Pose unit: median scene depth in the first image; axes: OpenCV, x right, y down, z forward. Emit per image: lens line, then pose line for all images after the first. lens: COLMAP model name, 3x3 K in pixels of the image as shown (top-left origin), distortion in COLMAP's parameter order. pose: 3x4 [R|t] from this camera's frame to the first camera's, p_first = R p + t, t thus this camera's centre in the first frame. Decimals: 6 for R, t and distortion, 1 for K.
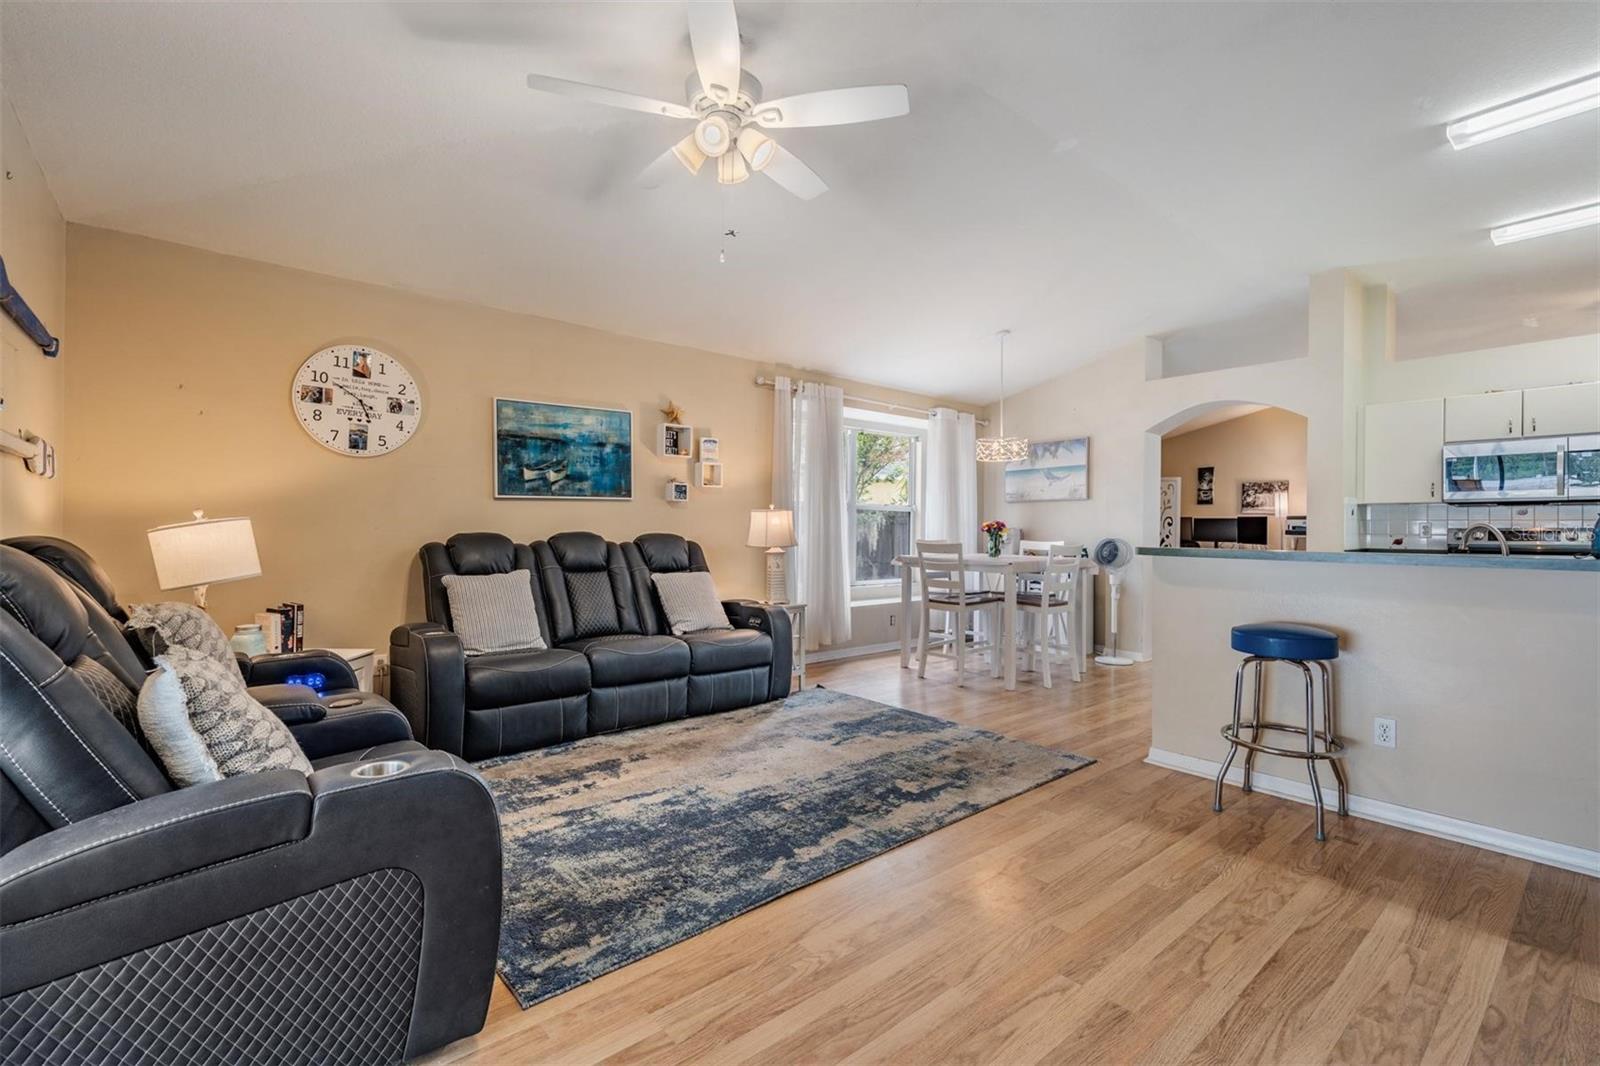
lens RADIAL K [[698.8, 0, 800.0], [0, 698.8, 533.0], [0, 0, 1]] dist [-0.000145, -0.000015]
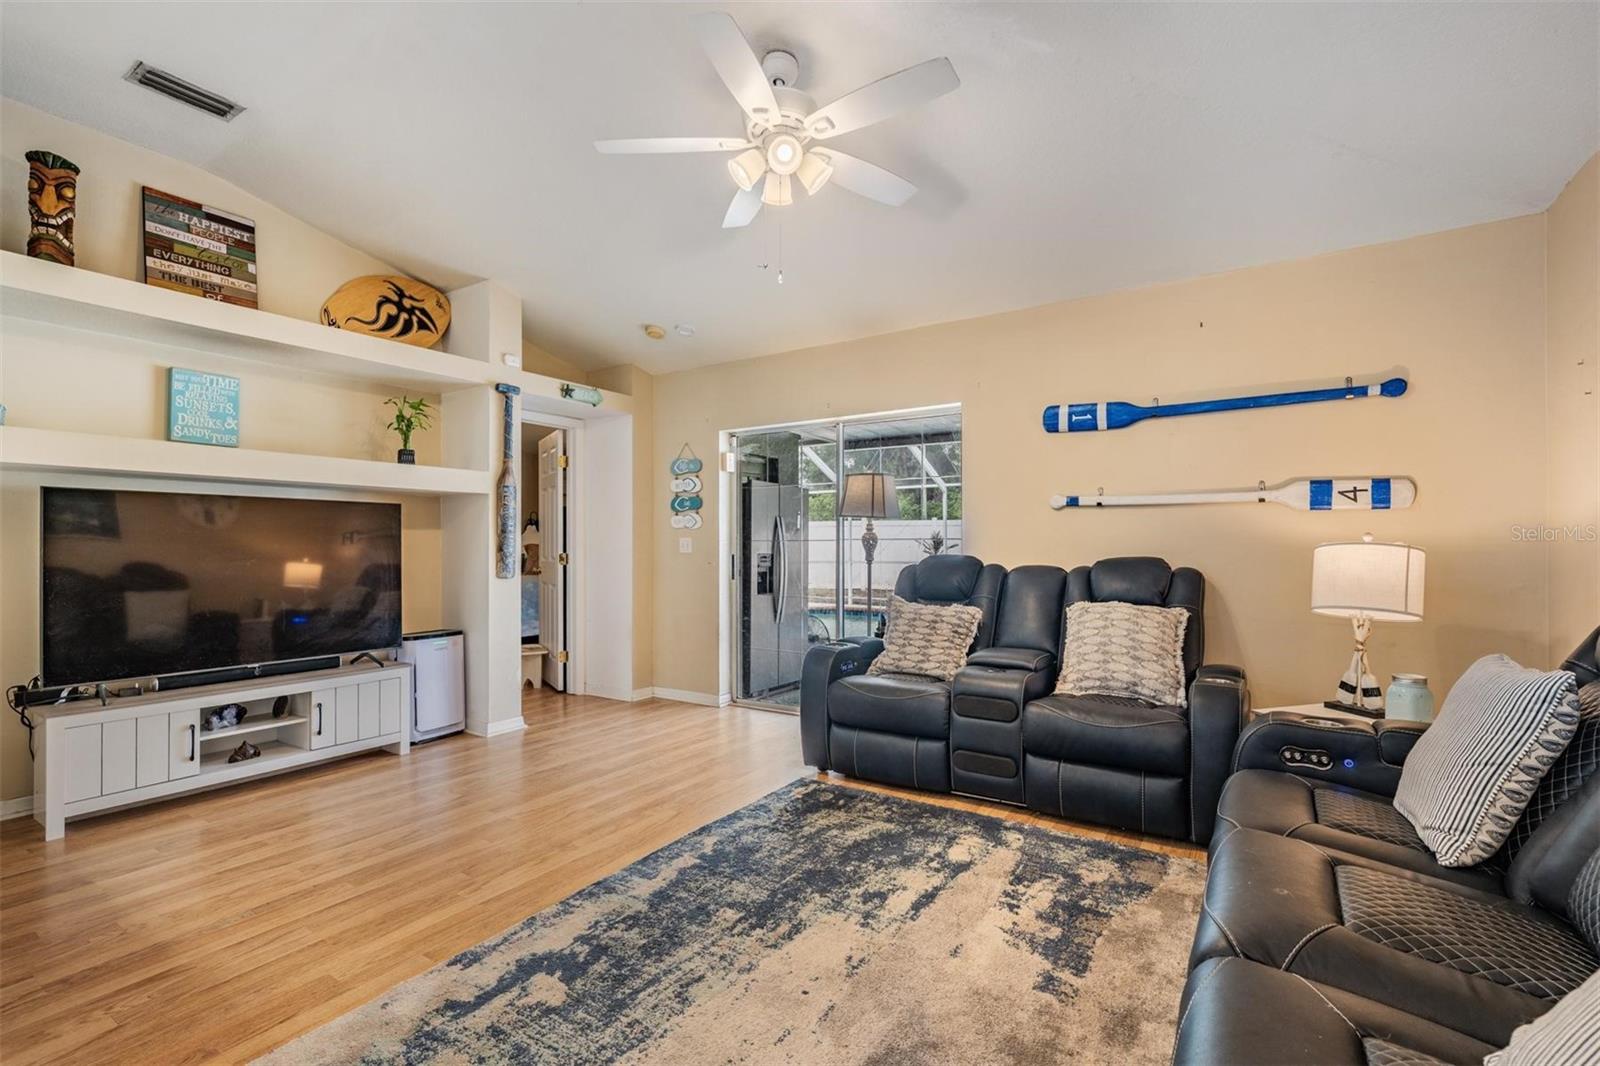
lens RADIAL K [[718.4, 0, 792.6], [0, 718.4, 543.9], [0, 0, 1]] dist [0.001754, 0.000316]
pose [[-0.961096, -0.007351, -0.276118, 0.101034], [-0.007951, 0.999968, 0.001055, -0.011843], [0.276101, 0.003209, -0.961123, 1.324514]]
